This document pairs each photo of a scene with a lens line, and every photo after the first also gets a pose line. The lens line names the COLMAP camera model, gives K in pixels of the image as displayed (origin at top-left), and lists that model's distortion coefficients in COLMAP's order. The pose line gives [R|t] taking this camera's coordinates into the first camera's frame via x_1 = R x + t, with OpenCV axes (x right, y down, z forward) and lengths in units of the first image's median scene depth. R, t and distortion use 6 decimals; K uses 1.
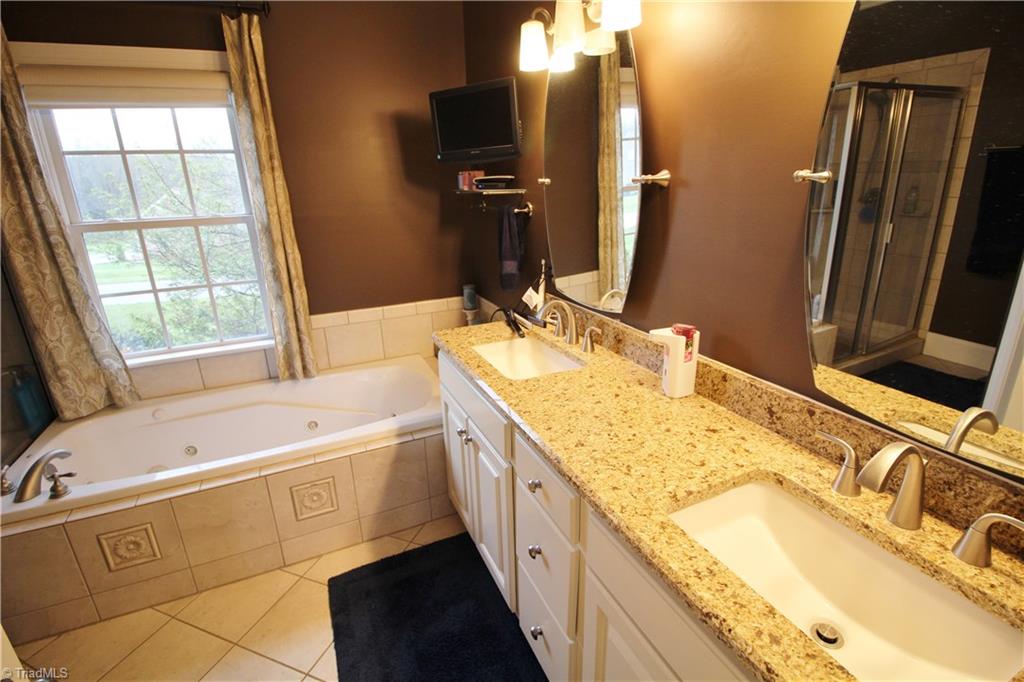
lens RADIAL K [[472.9, 0, 514.2], [0, 472.9, 333.3], [0, 0, 1]] dist [-0.002456, -0.012742]
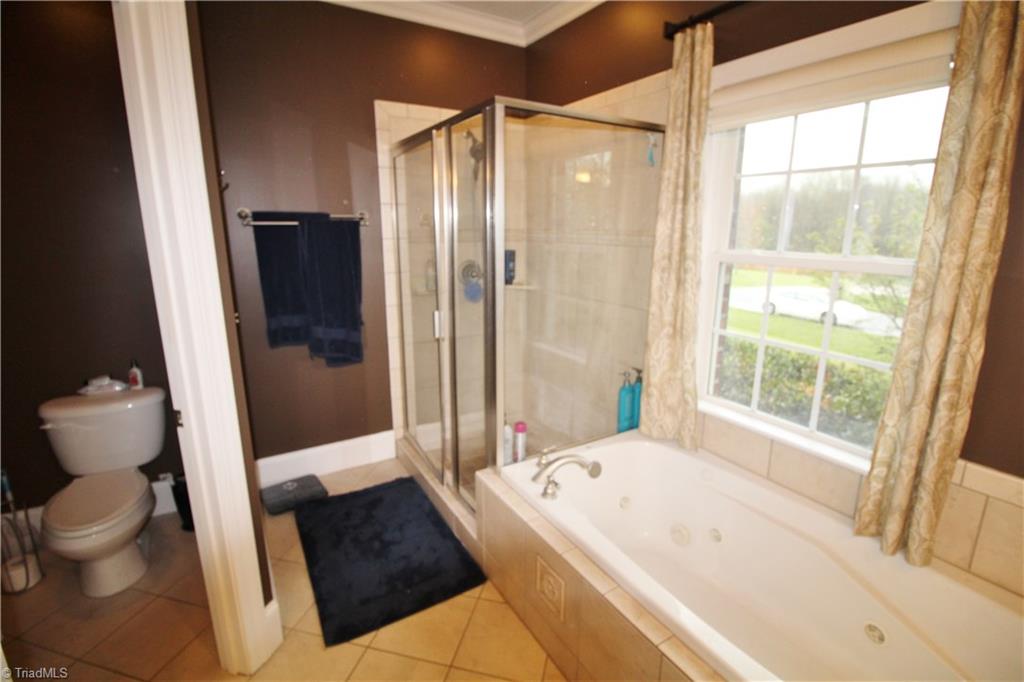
lens RADIAL K [[472.9, 0, 514.2], [0, 472.9, 333.3], [0, 0, 1]] dist [-0.002456, -0.012742]
pose [[0.109715, 0.249243, -0.962206, -0.030204], [-0.302186, 0.930592, 0.206597, -0.145349], [0.946914, 0.268099, 0.177418, 0.461474]]
